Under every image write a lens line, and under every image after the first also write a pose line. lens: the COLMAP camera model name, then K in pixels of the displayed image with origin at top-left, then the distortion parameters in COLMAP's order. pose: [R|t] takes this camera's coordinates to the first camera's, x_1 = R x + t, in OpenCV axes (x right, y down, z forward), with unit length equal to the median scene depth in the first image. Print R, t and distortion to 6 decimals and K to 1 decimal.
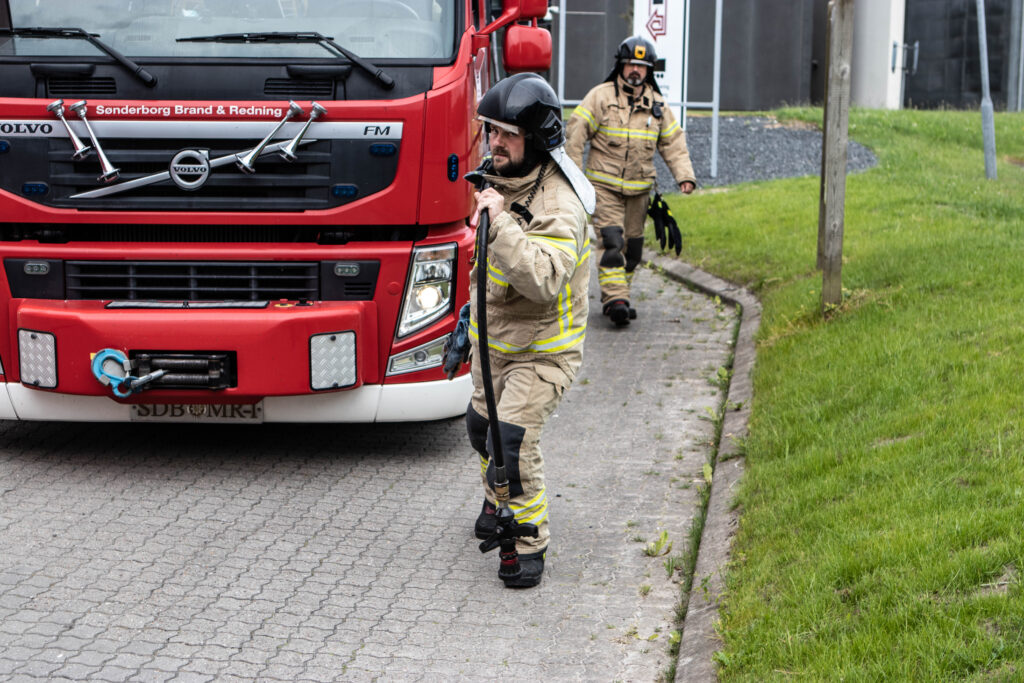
lens RADIAL K [[1814.1, 0, 514.6], [0, 1814.1, 342.8], [0, 0, 1]] dist [-0.049610, 0.000000]
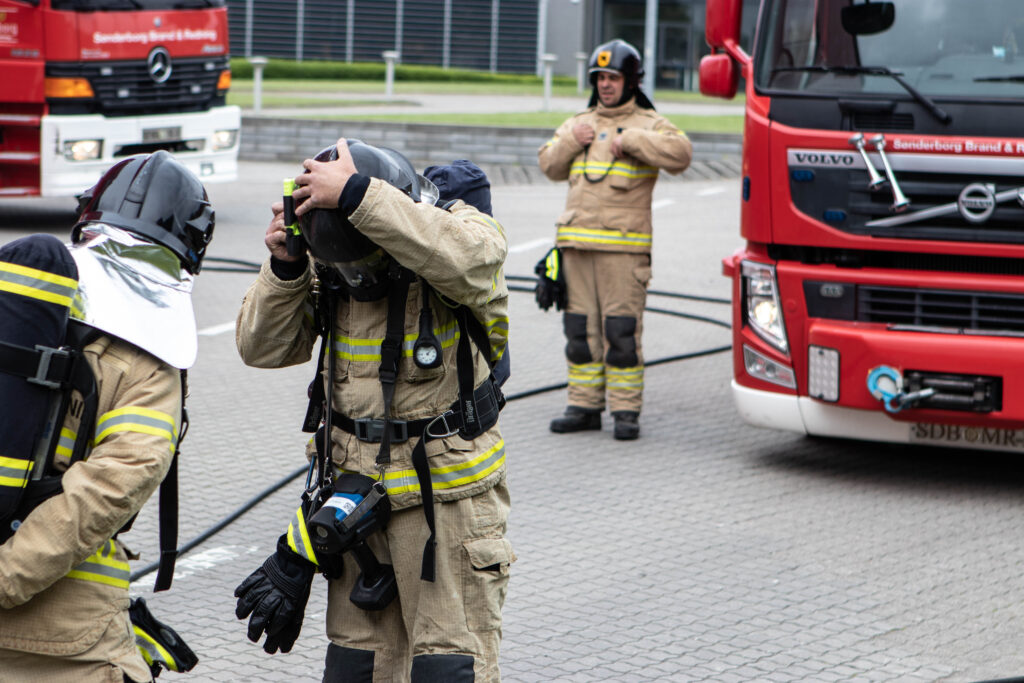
lens RADIAL K [[3093.8, 0, 514.6], [0, 3093.8, 340.2], [0, 0, 1]] dist [0.198399, 0.000000]
pose [[0.900837, 0.055527, -0.430592, 0.357297], [-0.079840, 0.996061, -0.038585, 0.073843], [0.426753, 0.069137, 0.901722, -0.727926]]
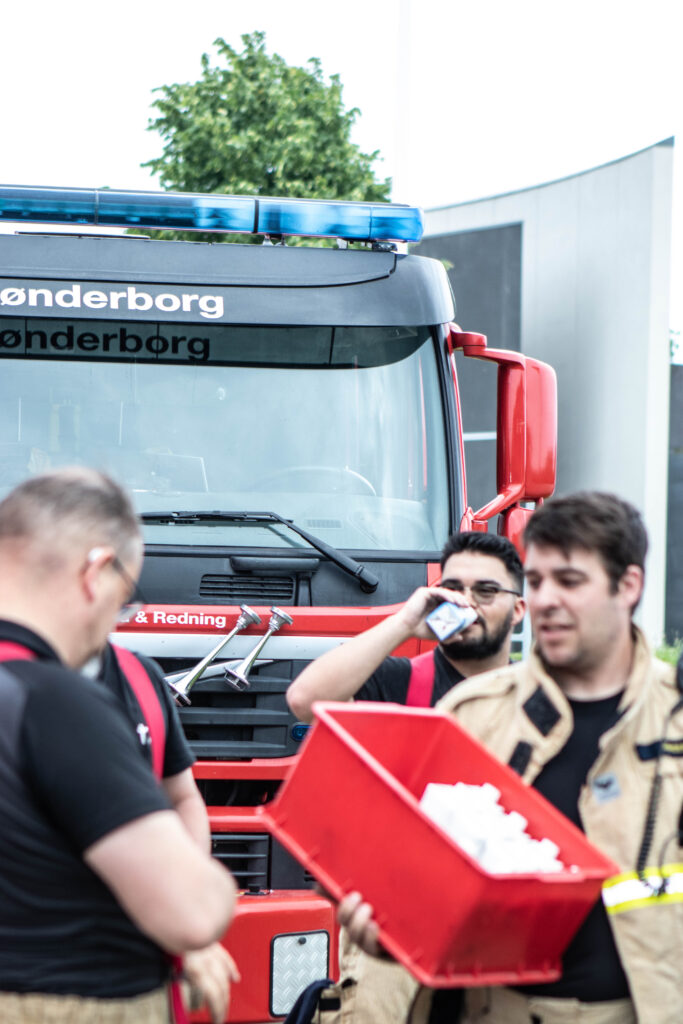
lens RADIAL K [[3093.8, 0, 337.3], [0, 3093.8, 505.5], [0, 0, 1]] dist [0.198399, 0.000000]
pose [[0.989859, 0.019816, 0.140662, -0.255870], [0.005582, 0.984031, -0.177910, 0.045072], [-0.141941, 0.176891, 0.973942, -0.203777]]
